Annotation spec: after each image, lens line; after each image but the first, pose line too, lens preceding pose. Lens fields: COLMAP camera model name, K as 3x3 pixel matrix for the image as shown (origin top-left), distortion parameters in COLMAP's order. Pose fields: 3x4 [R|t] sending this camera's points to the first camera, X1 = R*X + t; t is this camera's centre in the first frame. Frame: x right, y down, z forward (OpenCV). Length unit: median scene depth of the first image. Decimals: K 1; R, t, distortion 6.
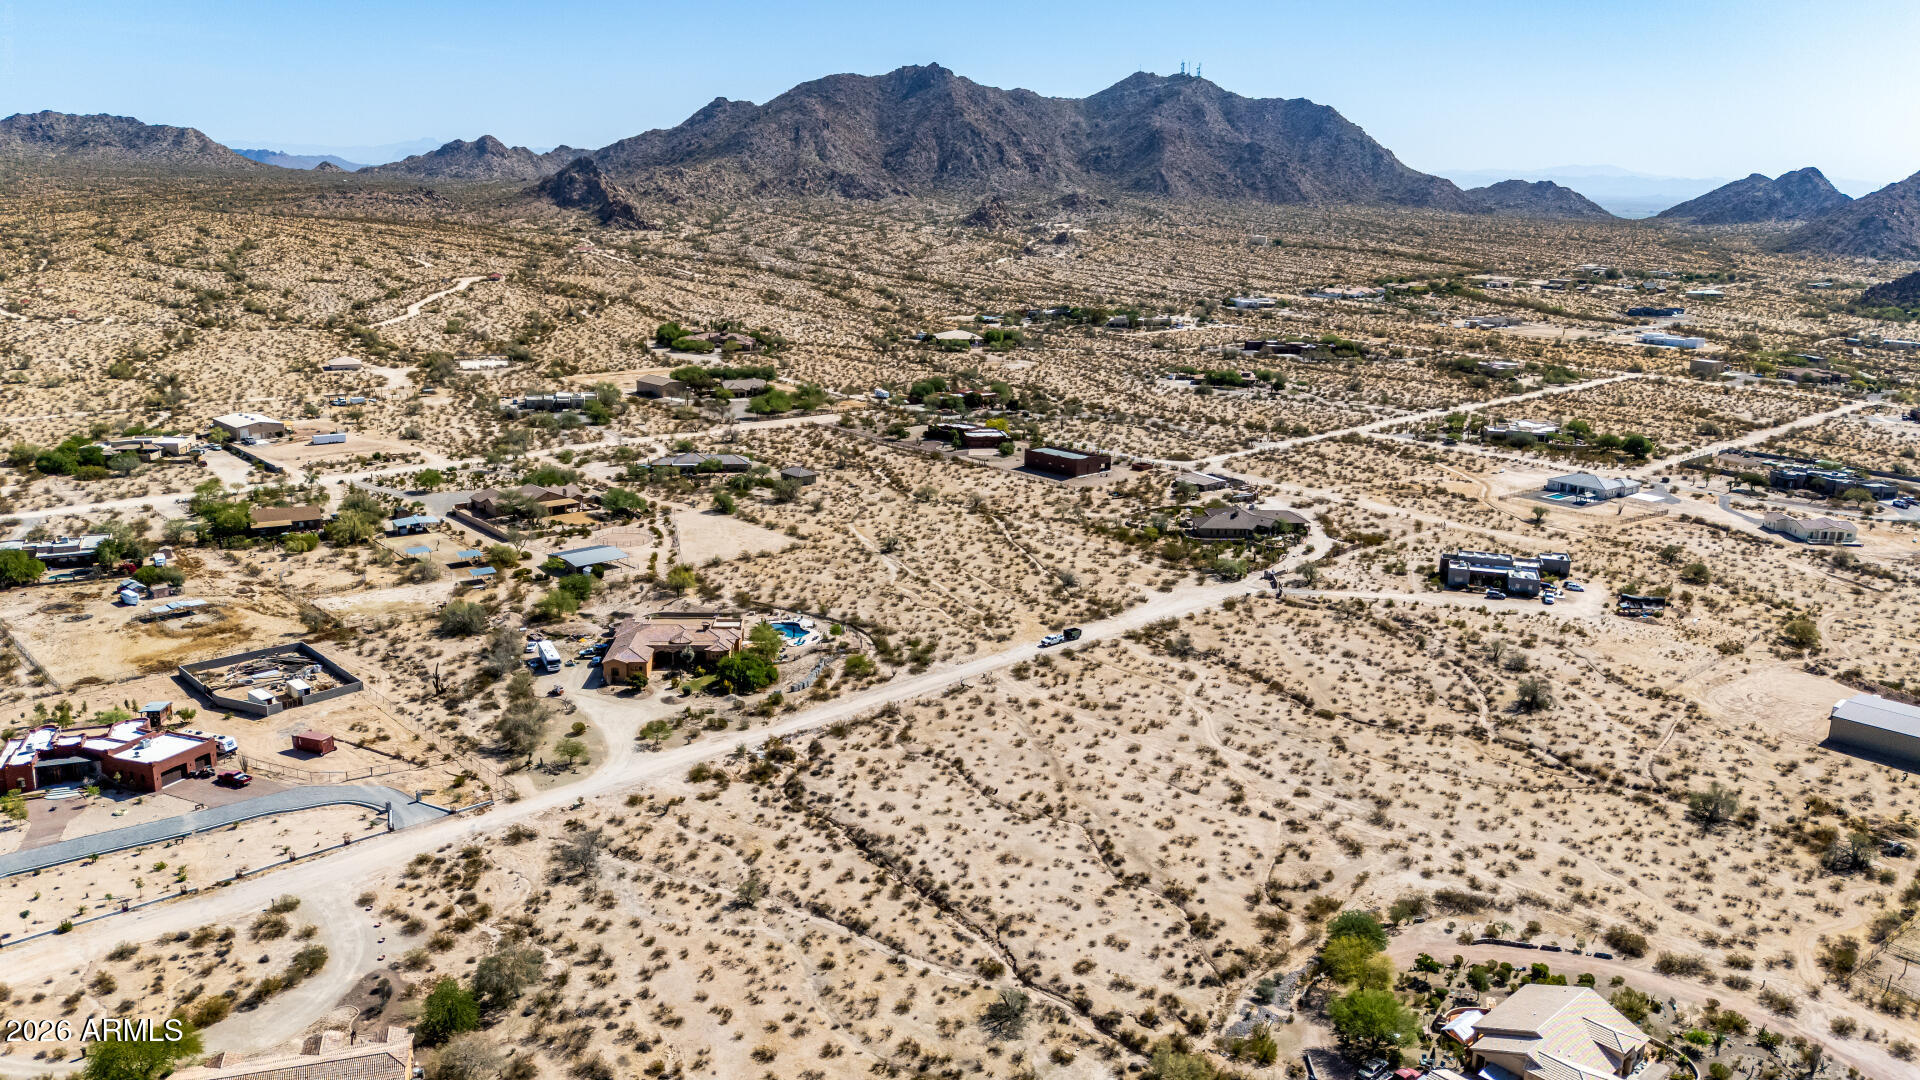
lens RADIAL K [[1407.5, 0, 967.1], [0, 1407.5, 542.1], [0, 0, 1]] dist [0.084402, -0.082324]
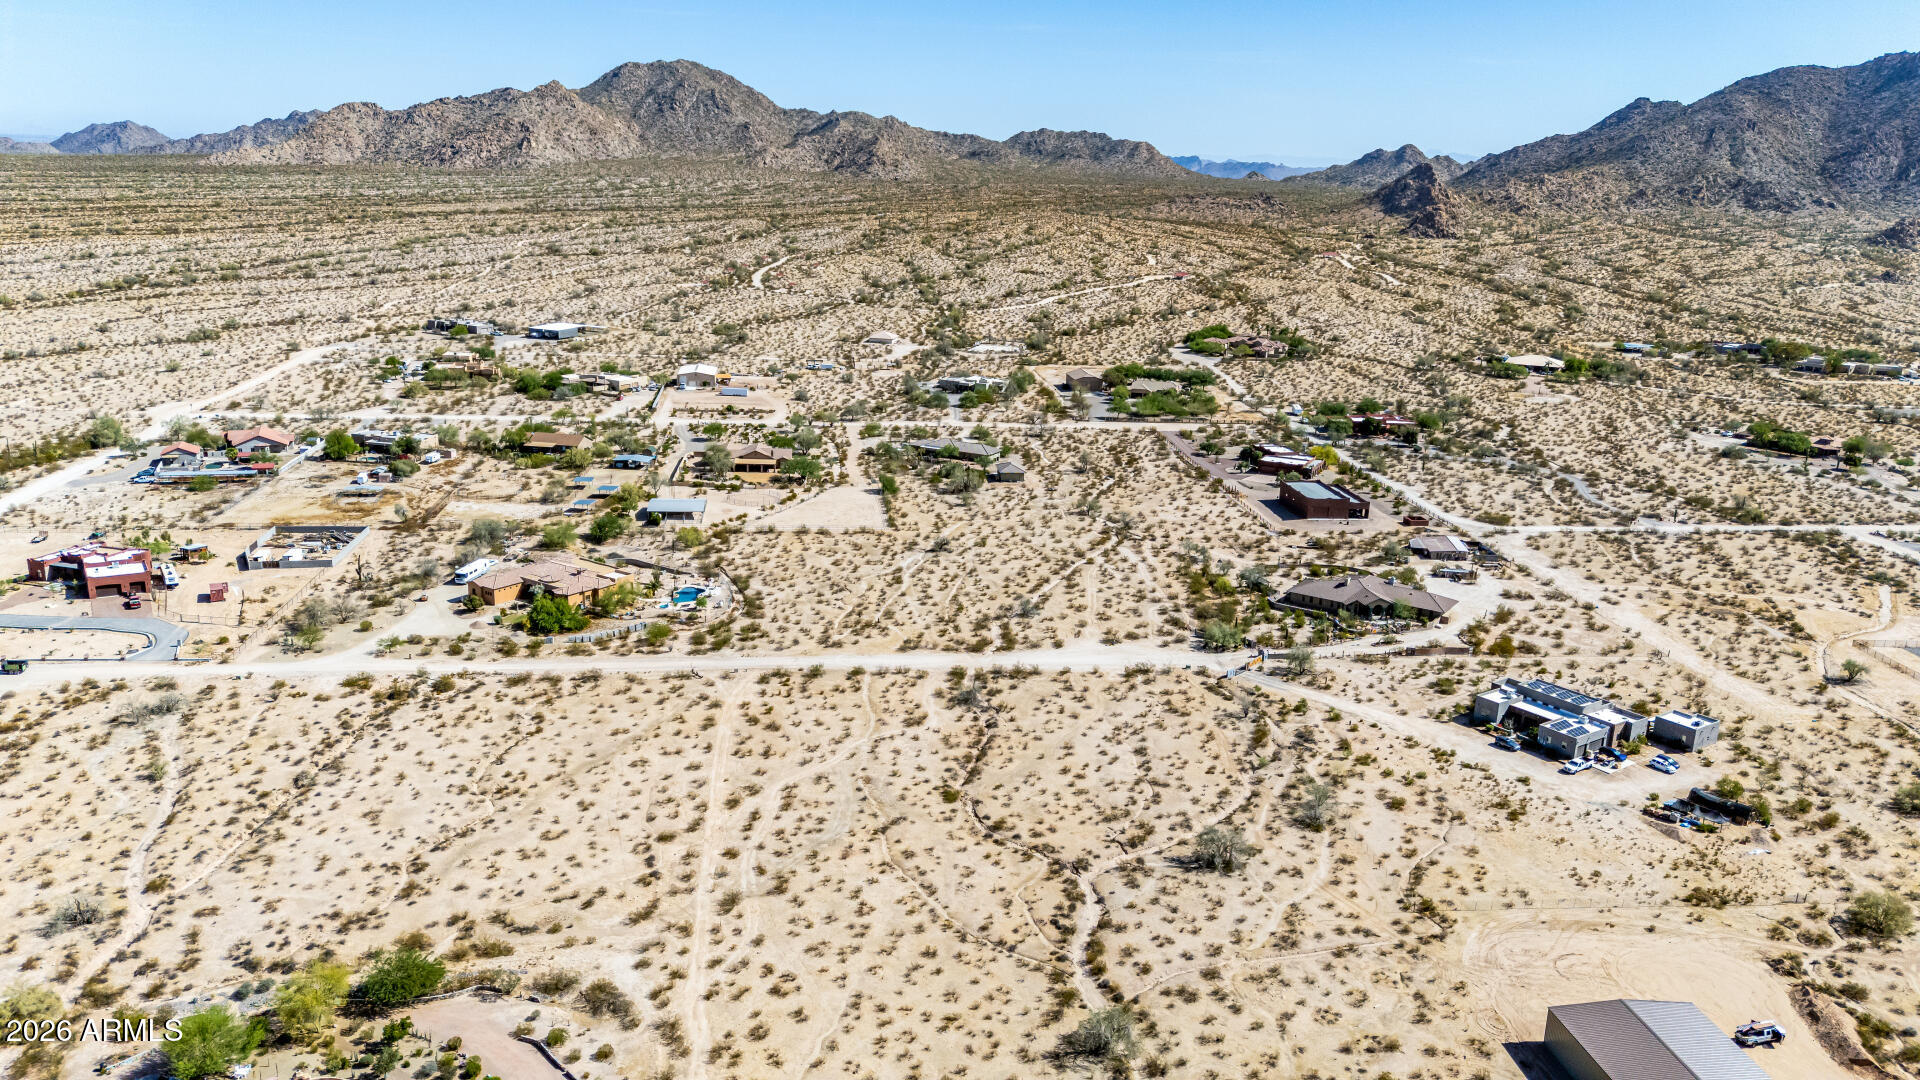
lens RADIAL K [[1411.8, 0, 966.9], [0, 1411.8, 537.0], [0, 0, 1]] dist [0.074617, -0.069261]
pose [[0.791891, 0.161104, -0.589029, 0.587746], [-0.167786, 0.984850, 0.043793, -0.053830], [0.587160, 0.064151, 0.806925, 0.262342]]
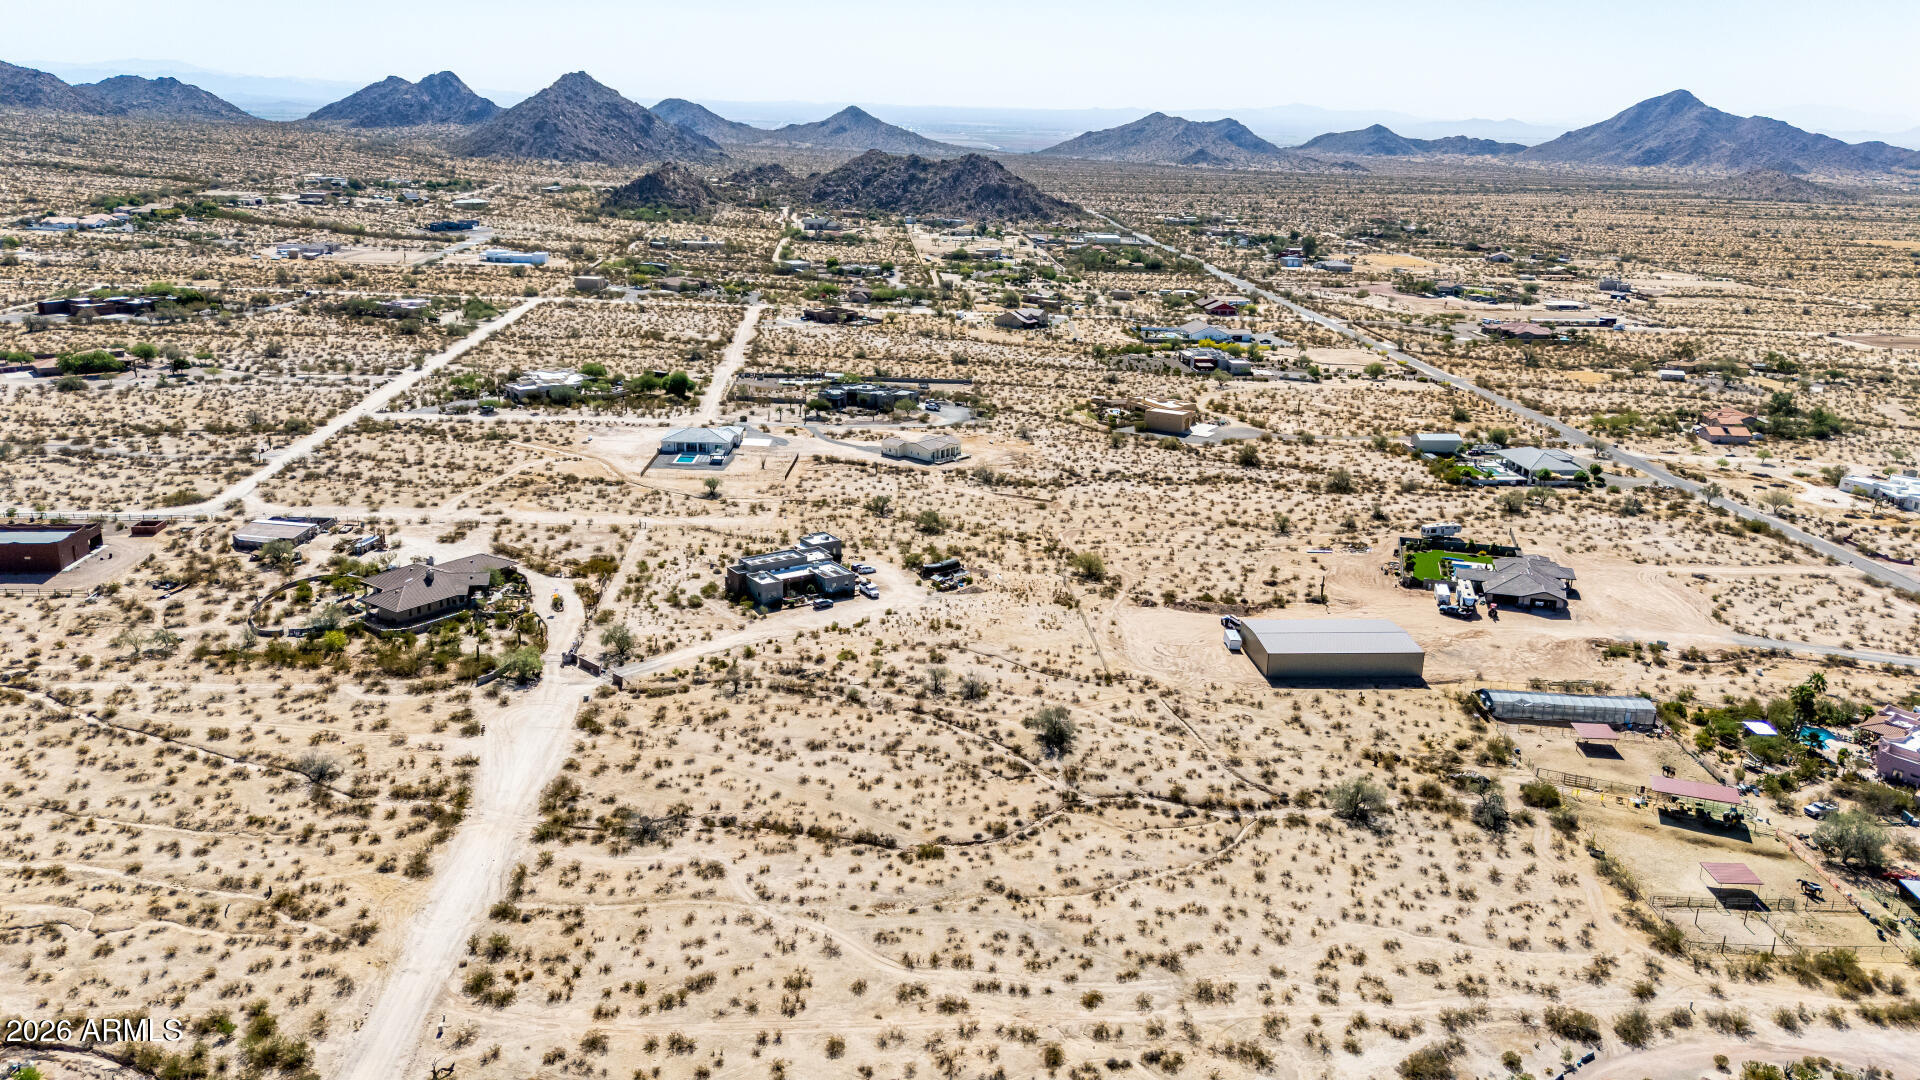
lens RADIAL K [[1407.5, 0, 967.1], [0, 1407.5, 542.1], [0, 0, 1]] dist [0.084402, -0.082324]
pose [[0.626939, -0.233502, 0.743252, -0.190015], [0.184446, 0.971391, 0.149593, -0.110903], [-0.756919, 0.043304, 0.652072, 0.411388]]
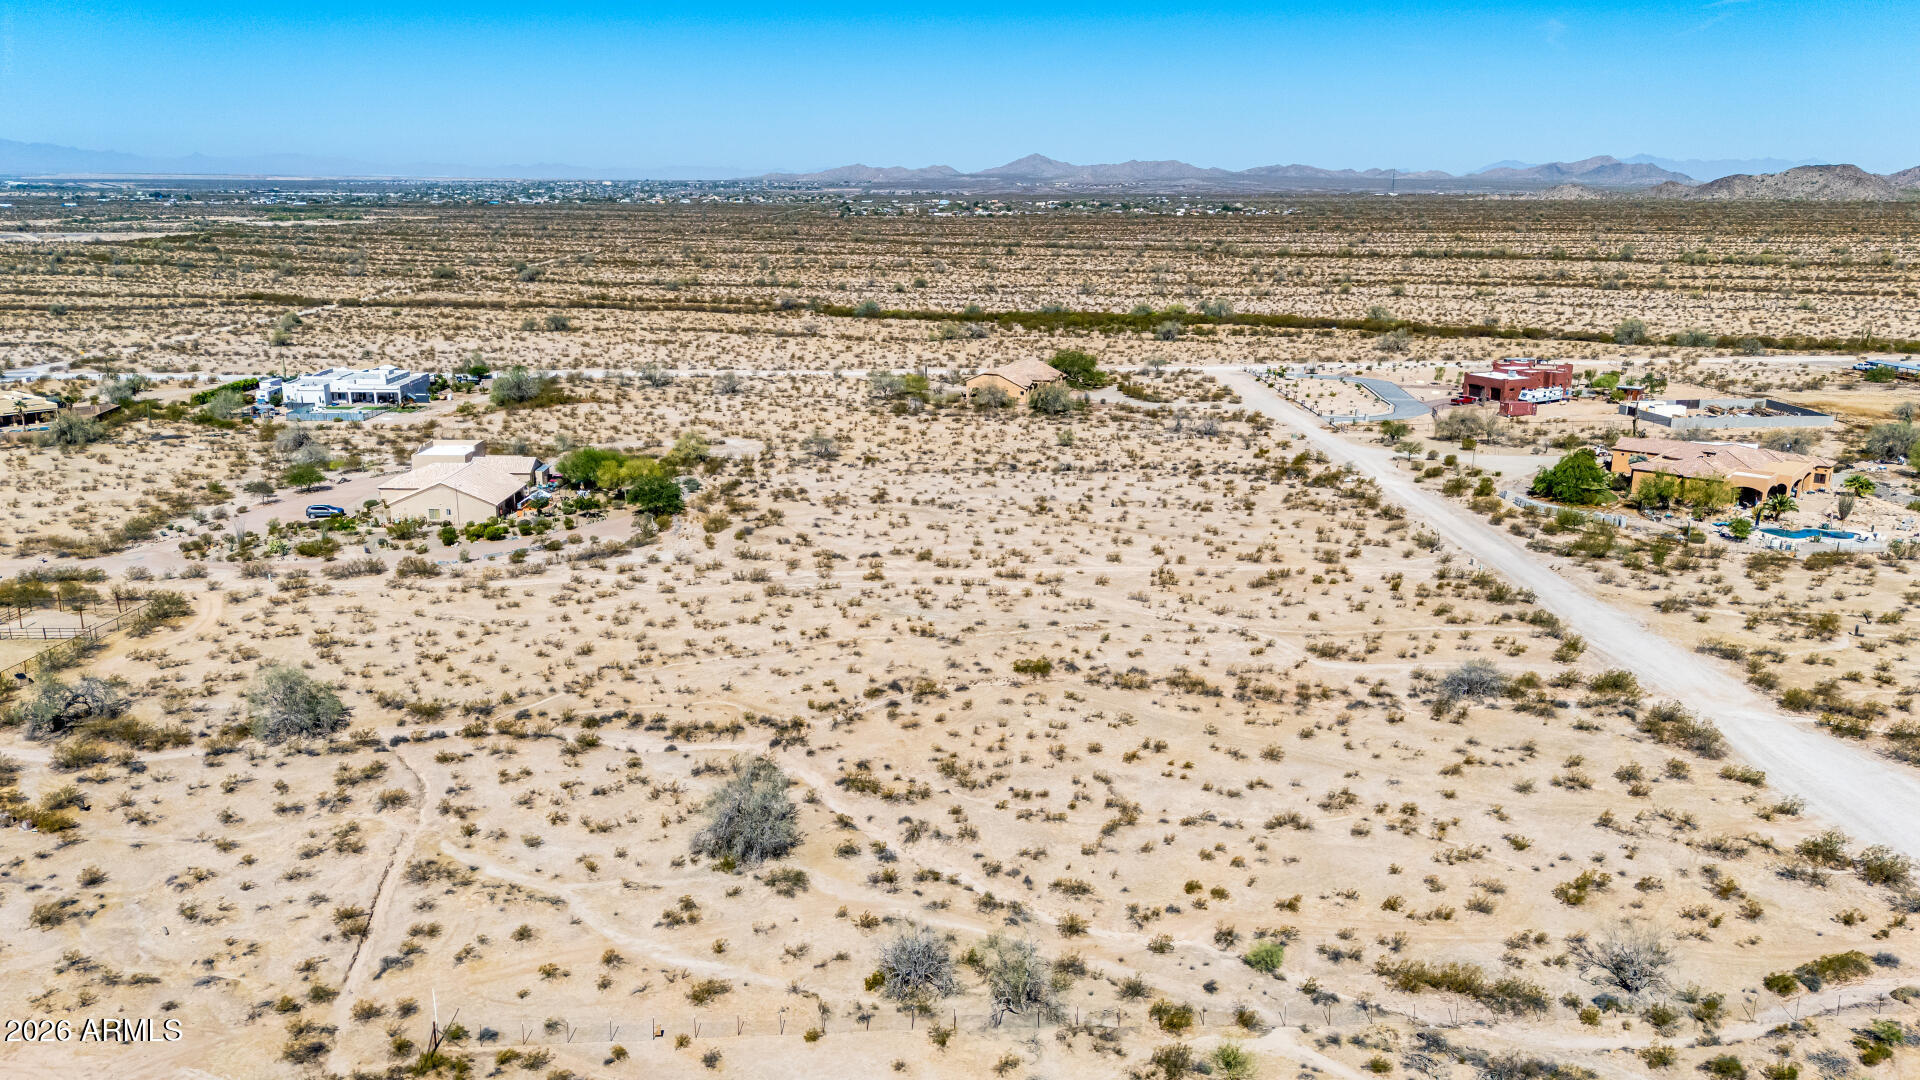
lens RADIAL K [[1455.7, 0, 966.1], [0, 1455.7, 540.9], [0, 0, 1]] dist [0.063626, -0.037613]
pose [[-0.674892, 0.153143, -0.721851, 0.515077], [-0.207734, 0.899236, 0.384996, -0.091832], [0.708073, 0.409783, -0.575074, 1.021674]]
